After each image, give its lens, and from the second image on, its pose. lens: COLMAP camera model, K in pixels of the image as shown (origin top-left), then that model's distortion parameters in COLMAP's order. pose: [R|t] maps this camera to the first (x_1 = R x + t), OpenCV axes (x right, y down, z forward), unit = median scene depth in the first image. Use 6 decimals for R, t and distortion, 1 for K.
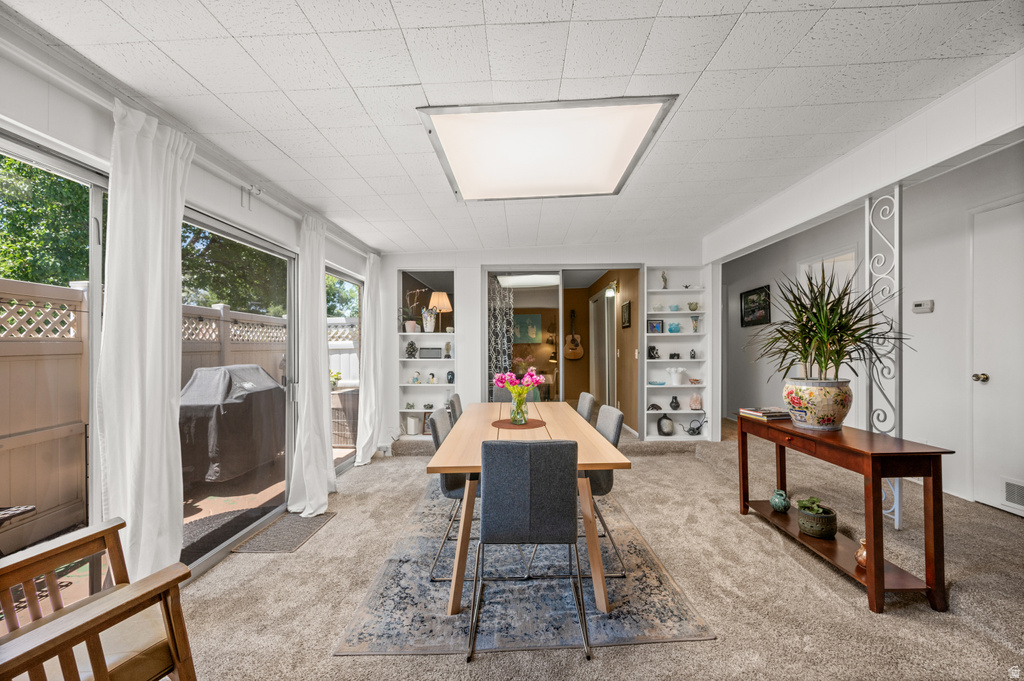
lens RADIAL K [[410.4, 0, 513.6], [0, 410.4, 349.7], [0, 0, 1]] dist [-0.002606, -0.000729]
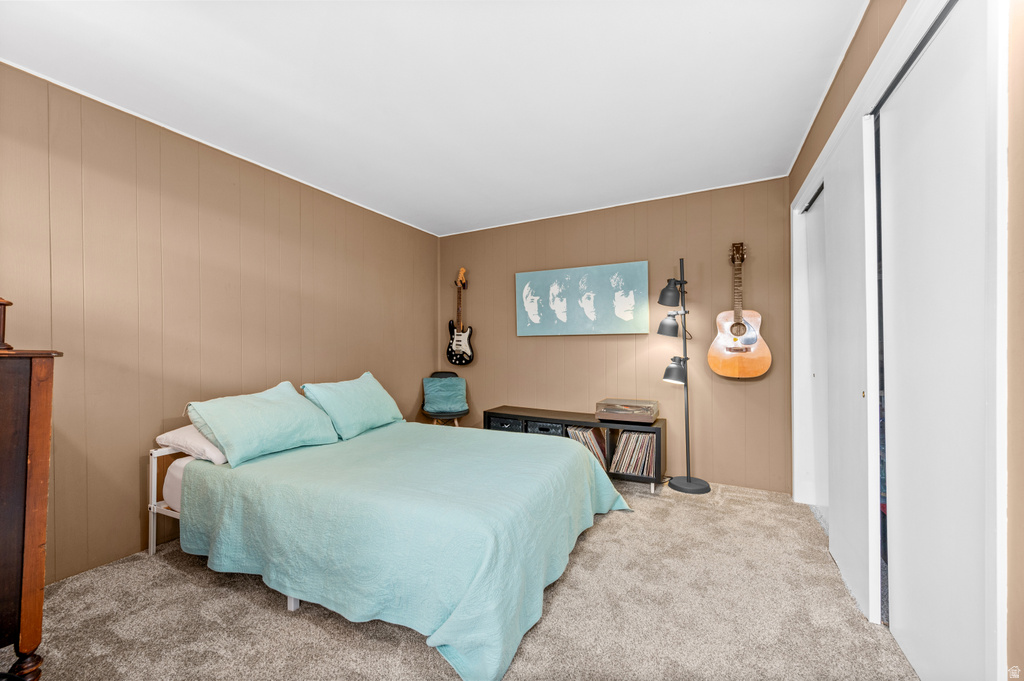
lens RADIAL K [[410.4, 0, 514.0], [0, 410.4, 340.8], [0, 0, 1]] dist [-0.002606, -0.000729]
pose [[0.910703, 0.004850, -0.413034, 0.272163], [-0.009541, 0.999911, -0.009296, -0.009639], [0.412952, 0.012406, 0.910668, 1.412817]]
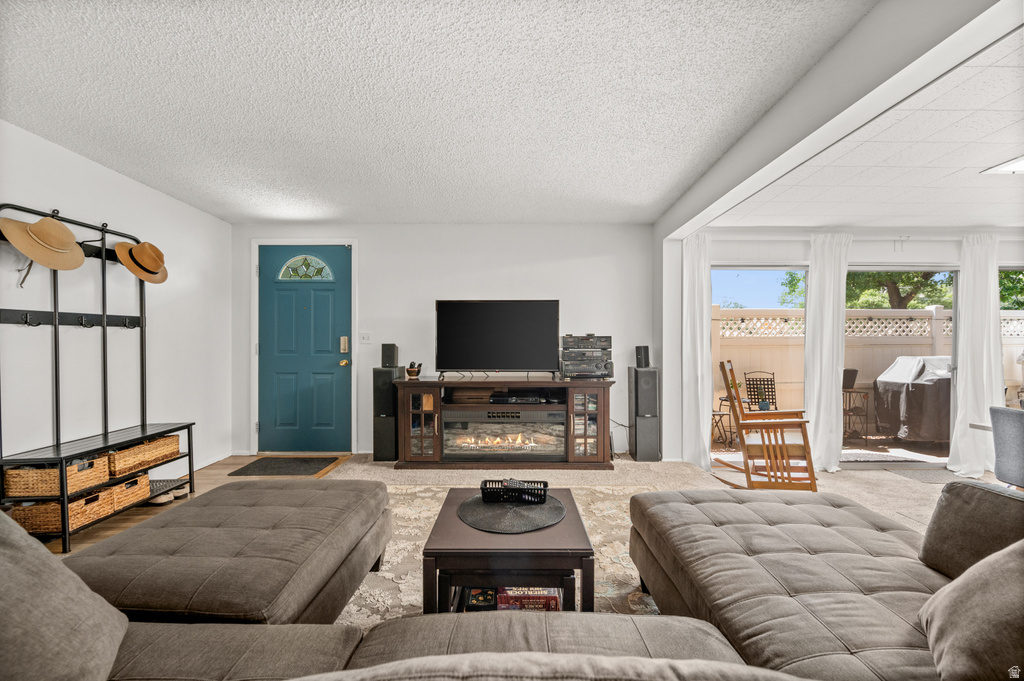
lens RADIAL K [[410.4, 0, 518.0], [0, 410.4, 342.3], [0, 0, 1]] dist [-0.002606, -0.000729]
pose [[0.022141, 0.005943, -0.999737, 0.600050], [-0.005727, 0.999967, 0.005817, -0.002951], [0.999738, 0.005597, 0.022174, -0.324039]]
